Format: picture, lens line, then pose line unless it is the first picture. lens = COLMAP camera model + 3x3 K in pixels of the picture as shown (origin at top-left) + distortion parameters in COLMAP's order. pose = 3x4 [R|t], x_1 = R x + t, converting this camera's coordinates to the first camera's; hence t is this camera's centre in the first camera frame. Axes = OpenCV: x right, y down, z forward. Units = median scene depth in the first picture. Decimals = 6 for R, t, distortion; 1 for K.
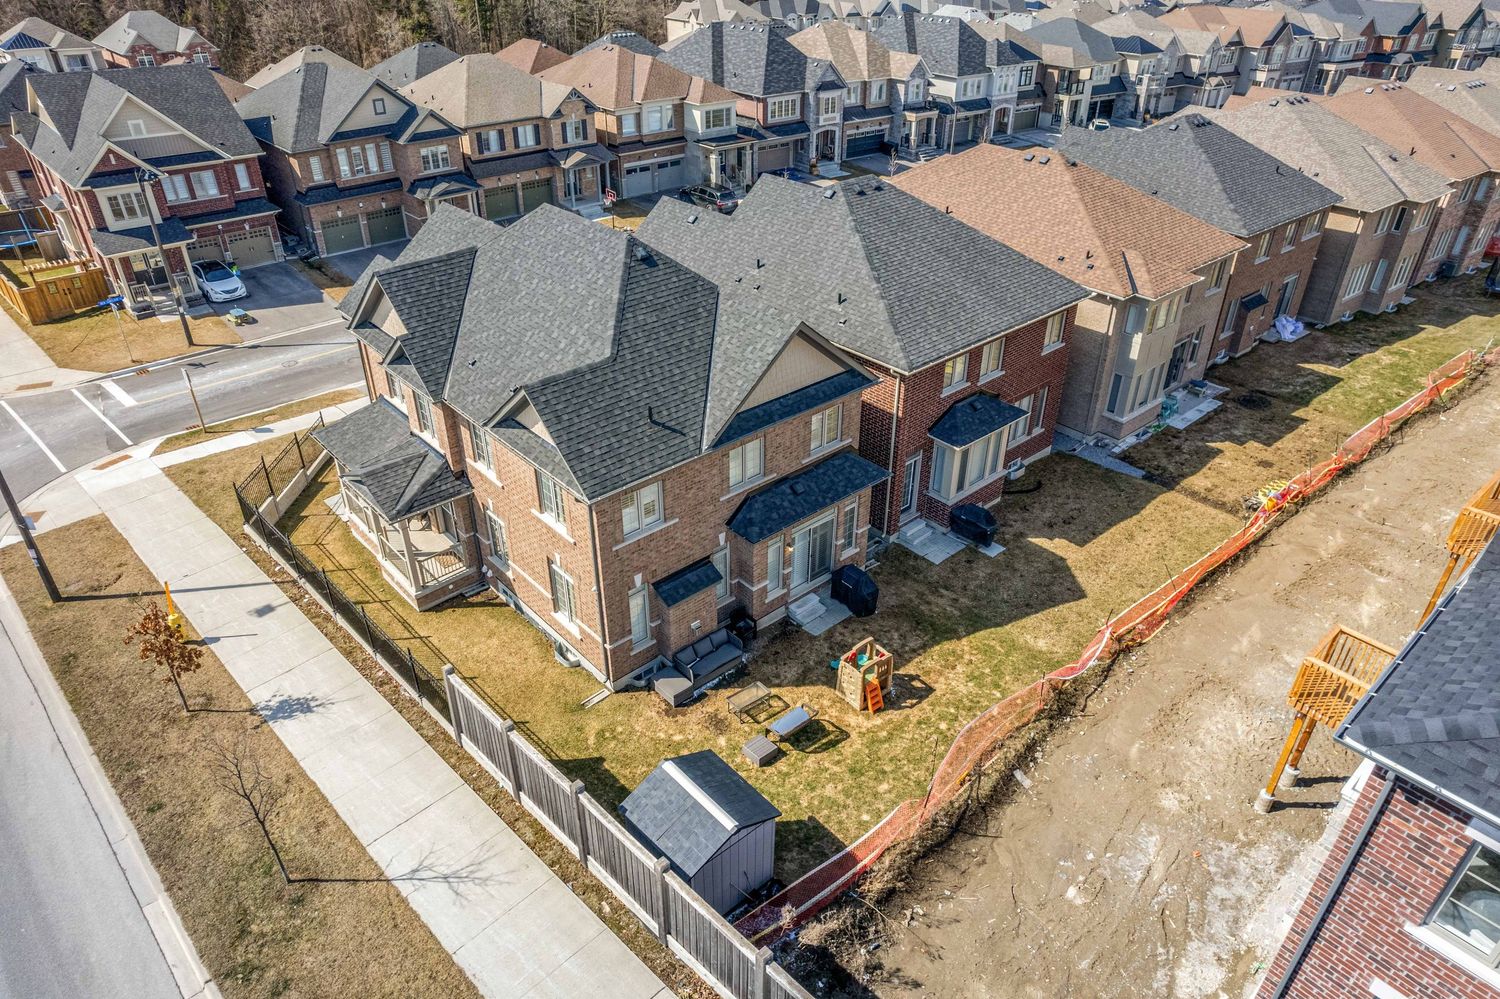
lens RADIAL K [[960.0, 0, 758.8], [0, 960.0, 499.4], [0, 0, 1]] dist [-0.087358, 0.080019]
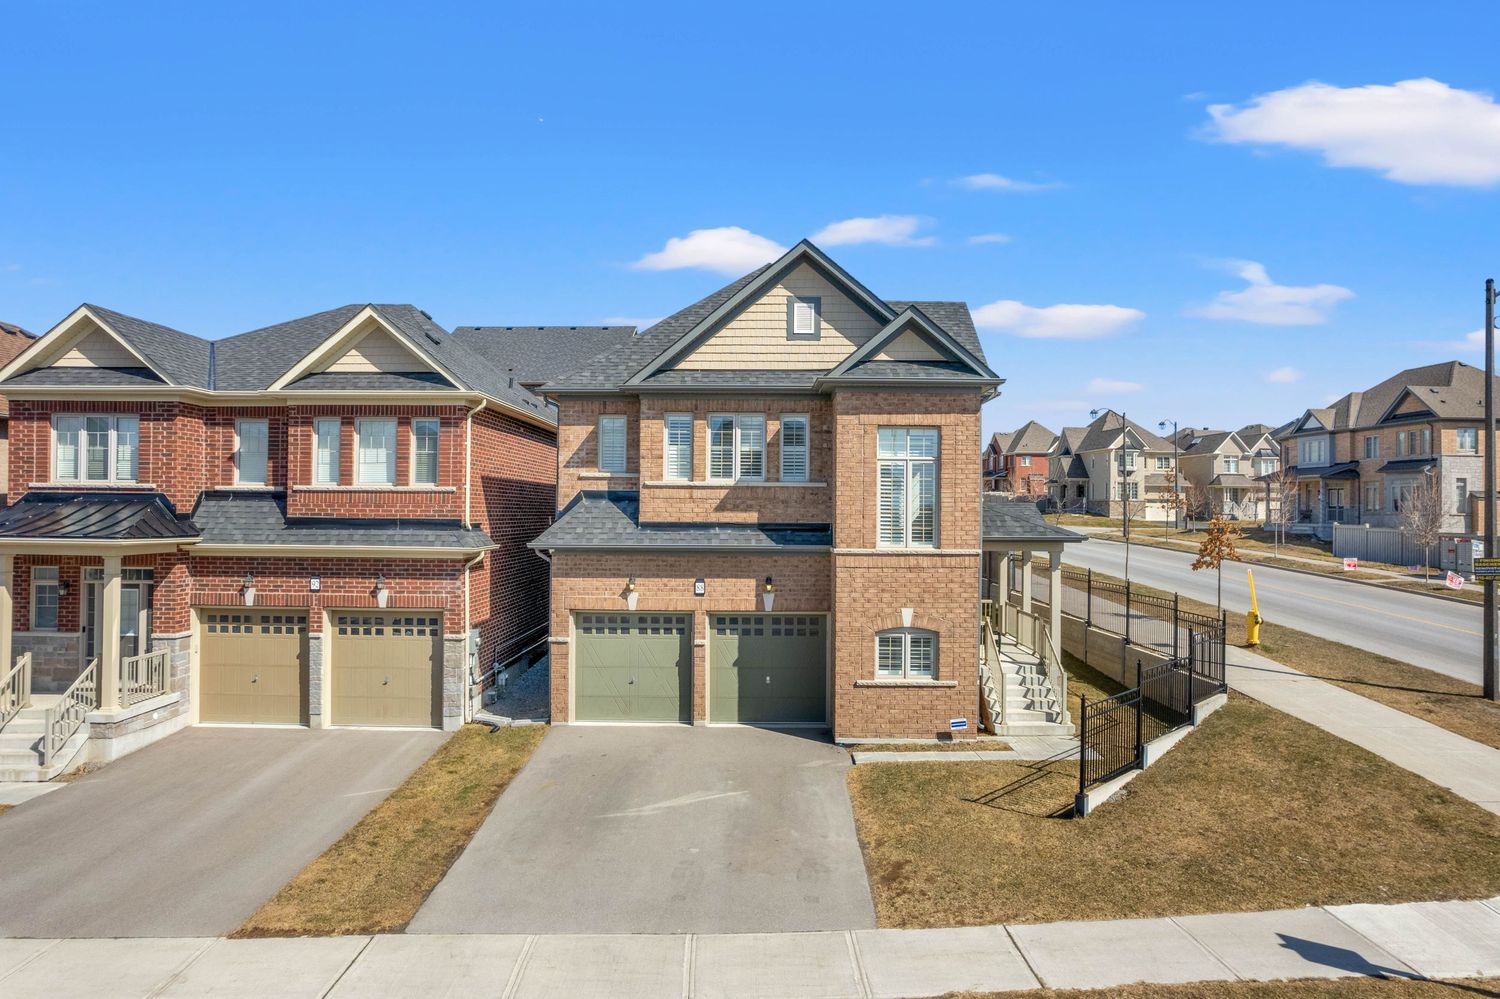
lens RADIAL K [[965.9, 0, 750.0], [0, 965.9, 499.5], [0, 0, 1]] dist [-0.085189, 0.080143]
pose [[-0.735880, -0.002778, 0.677106, -0.692610], [0.349293, 0.855110, 0.383121, -0.396872], [-0.580064, 0.518440, -0.628288, 1.411509]]
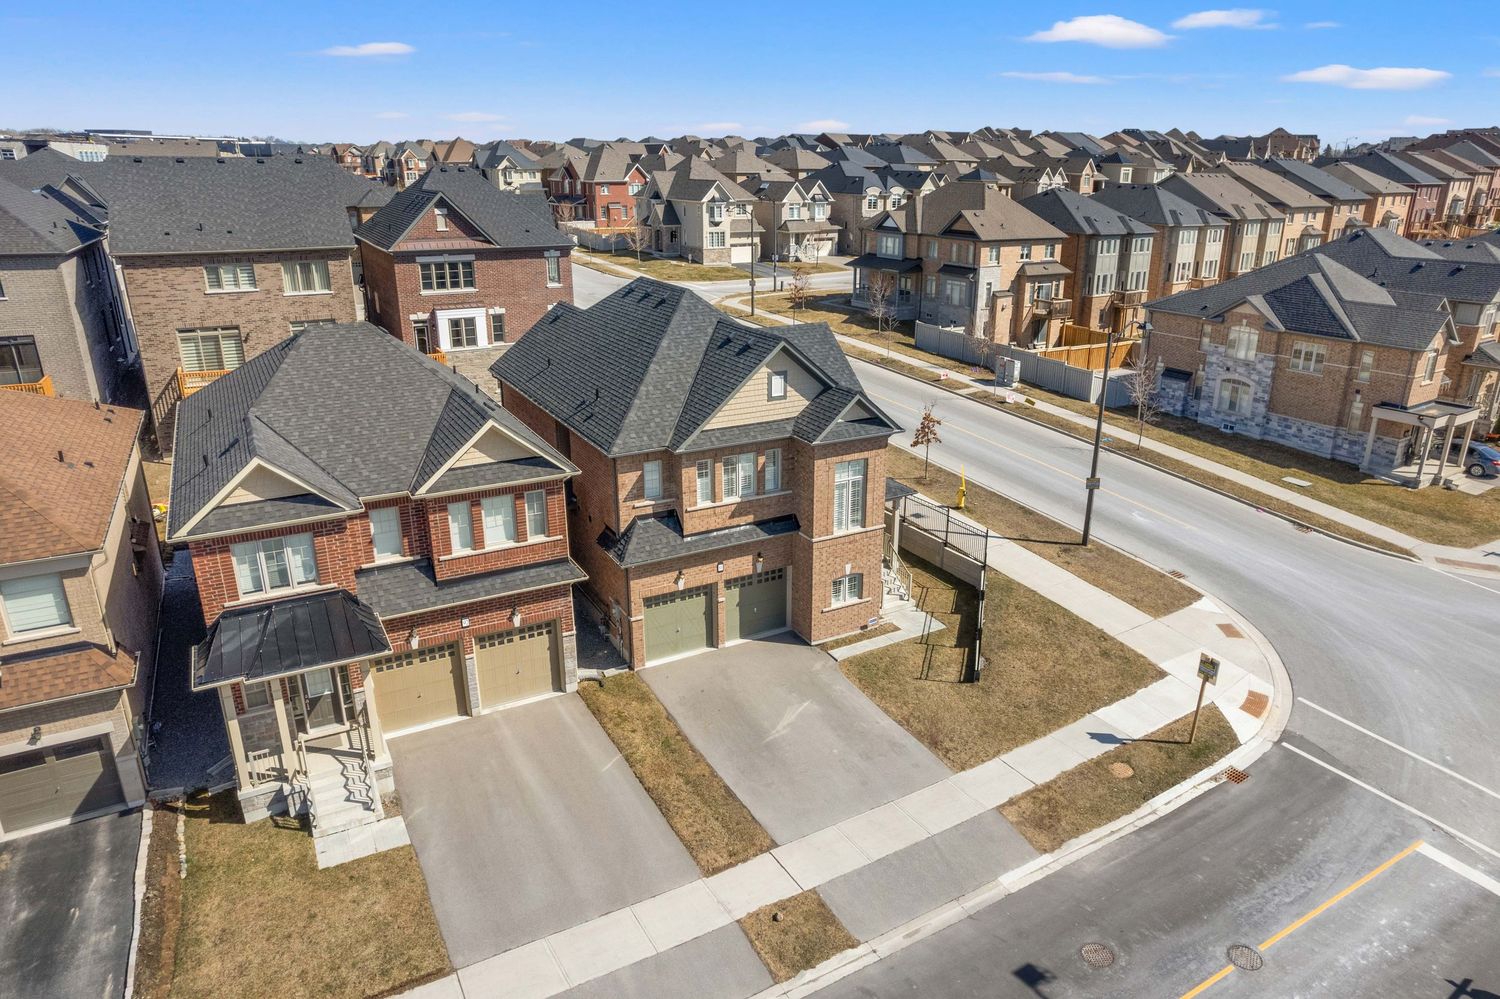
lens RADIAL K [[970.3, 0, 761.5], [0, 970.3, 505.5], [0, 0, 1]] dist [-0.080893, 0.064871]
pose [[-0.976188, -0.089575, 0.197568, -0.478461], [0.100283, 0.621249, 0.777170, -0.886511], [-0.192354, 0.778477, -0.597473, 1.582002]]
